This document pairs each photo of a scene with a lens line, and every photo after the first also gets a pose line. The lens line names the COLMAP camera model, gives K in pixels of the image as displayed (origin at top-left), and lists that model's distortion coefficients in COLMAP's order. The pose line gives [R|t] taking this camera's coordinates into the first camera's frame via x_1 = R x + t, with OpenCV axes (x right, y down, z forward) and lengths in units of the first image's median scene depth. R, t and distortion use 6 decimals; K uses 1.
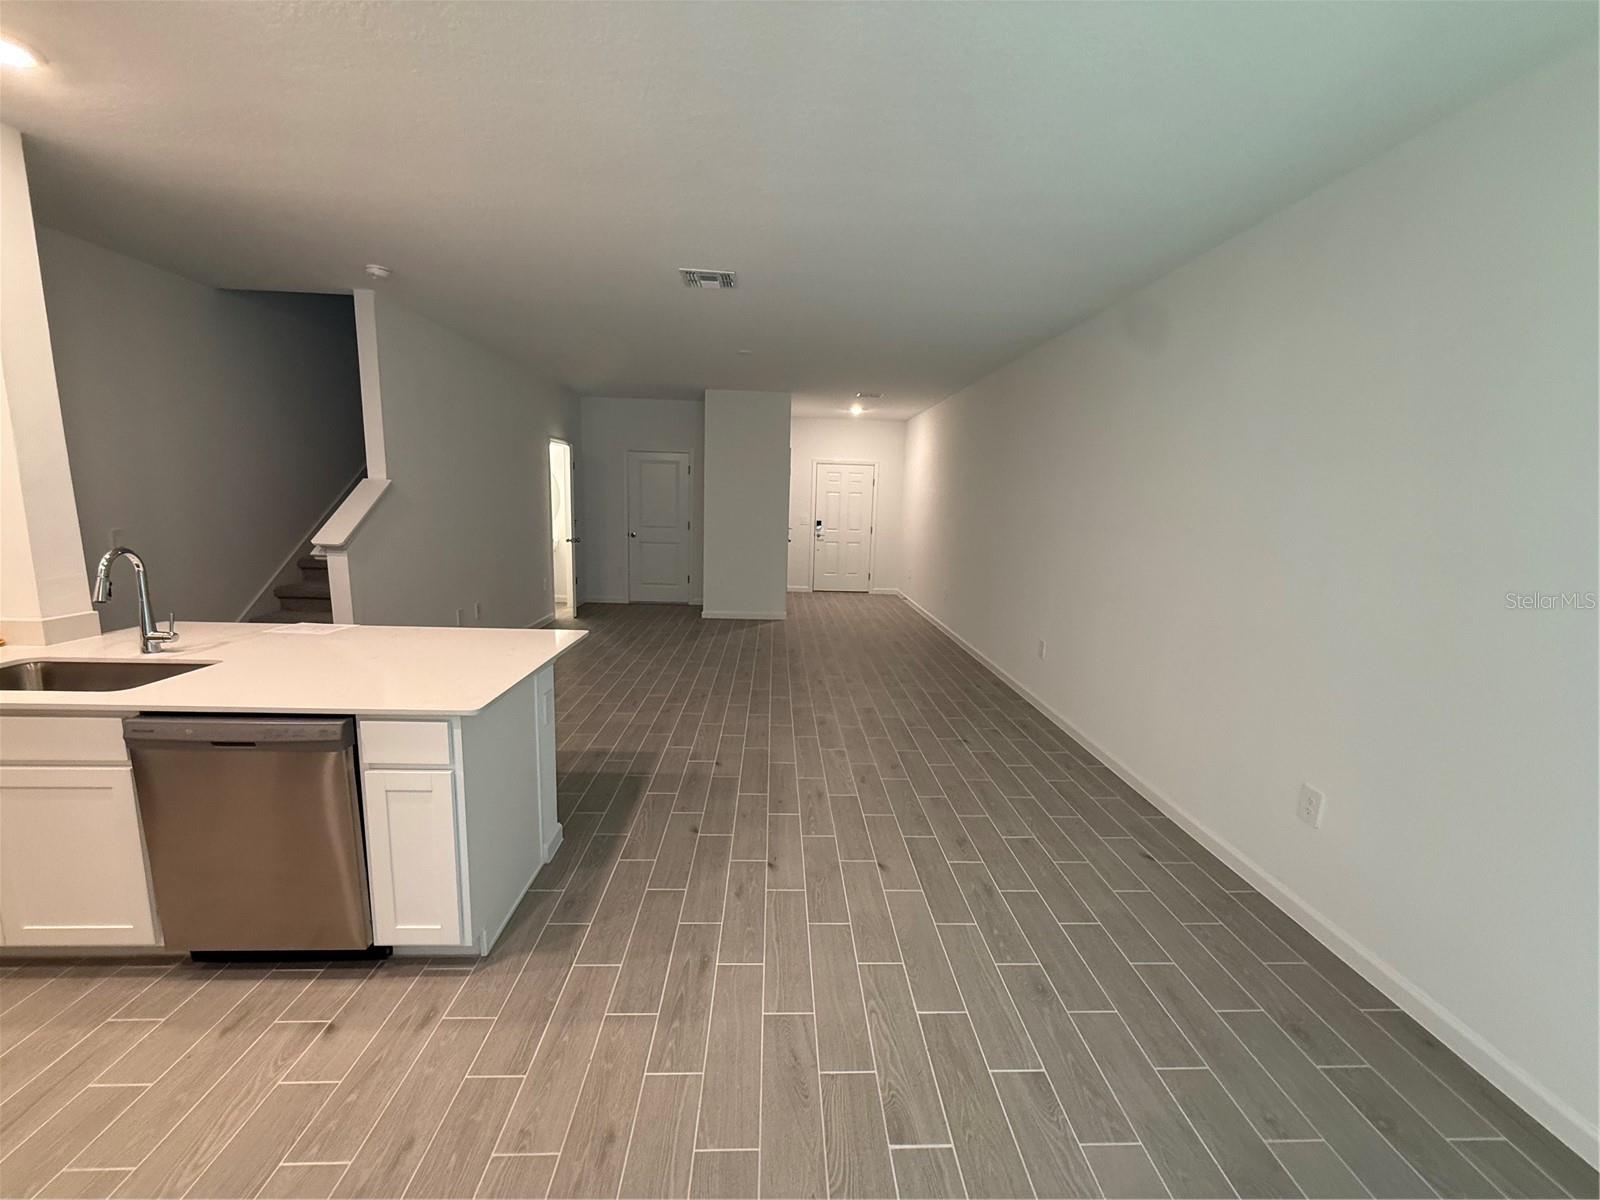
lens RADIAL K [[636.9, 0, 802.5], [0, 636.9, 596.1], [0, 0, 1]] dist [0.001940, 0.000157]
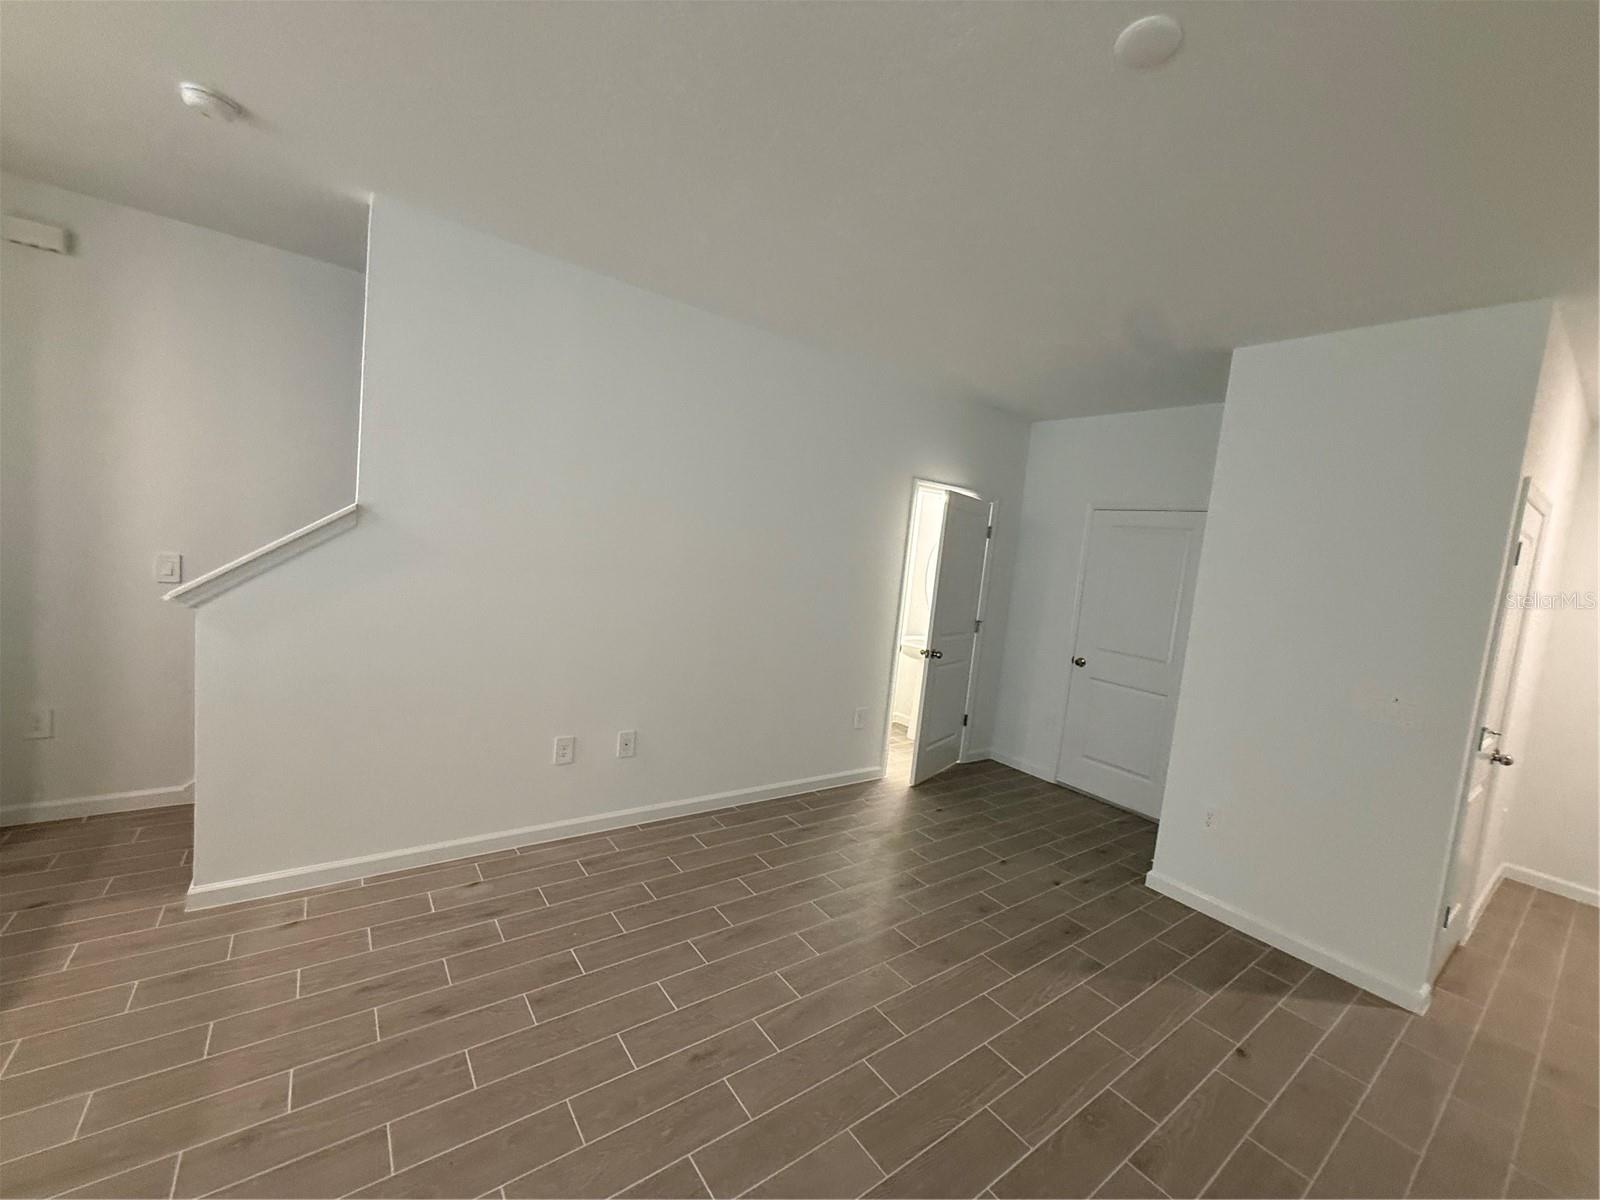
lens RADIAL K [[635.4, 0, 804.4], [0, 635.4, 598.9], [0, 0, 1]] dist [-0.001479, -0.000320]
pose [[0.562270, 0.095509, -0.821420, 0.039461], [-0.210954, 0.977011, -0.030800, -0.087489], [0.799594, 0.190600, 0.569492, 0.532092]]
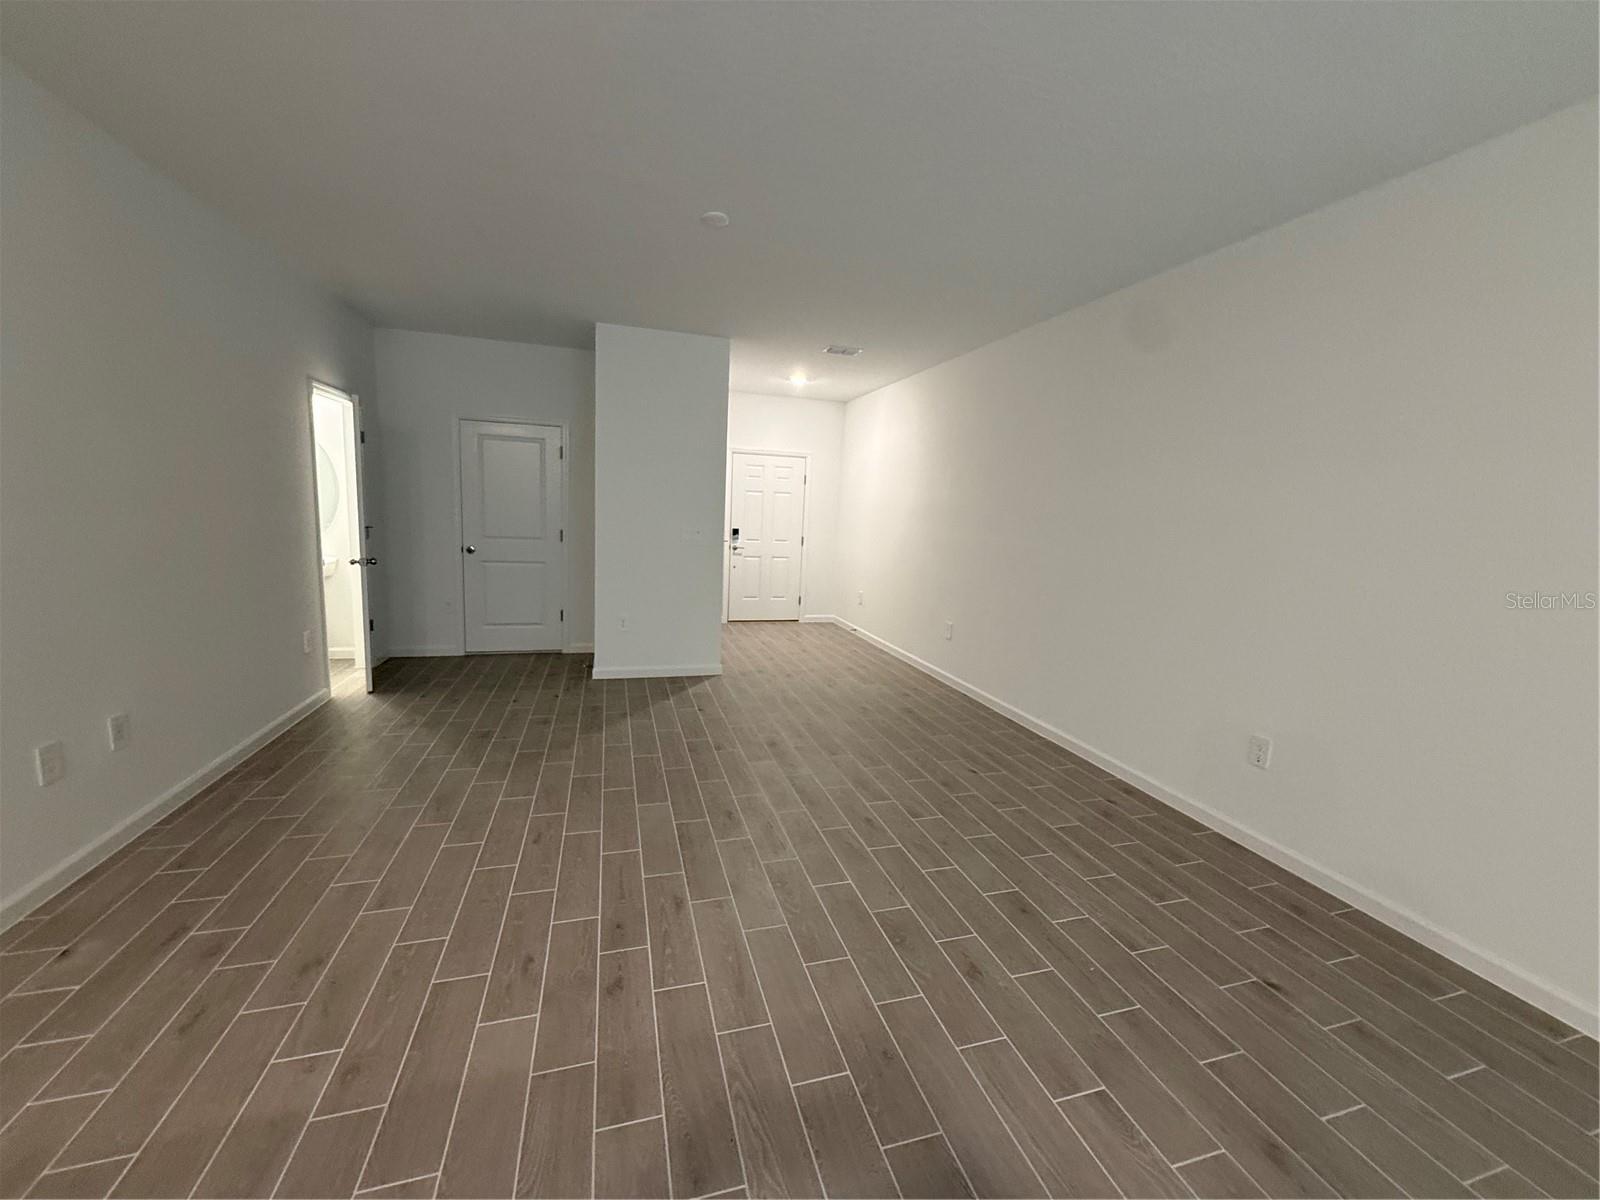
lens RADIAL K [[636.9, 0, 802.5], [0, 636.9, 596.1], [0, 0, 1]] dist [0.001940, 0.000157]
pose [[0.968799, -0.021613, 0.246904, -0.106942], [0.023778, 0.999701, -0.005786, -0.040157], [-0.246705, 0.011477, 0.969023, 0.311118]]
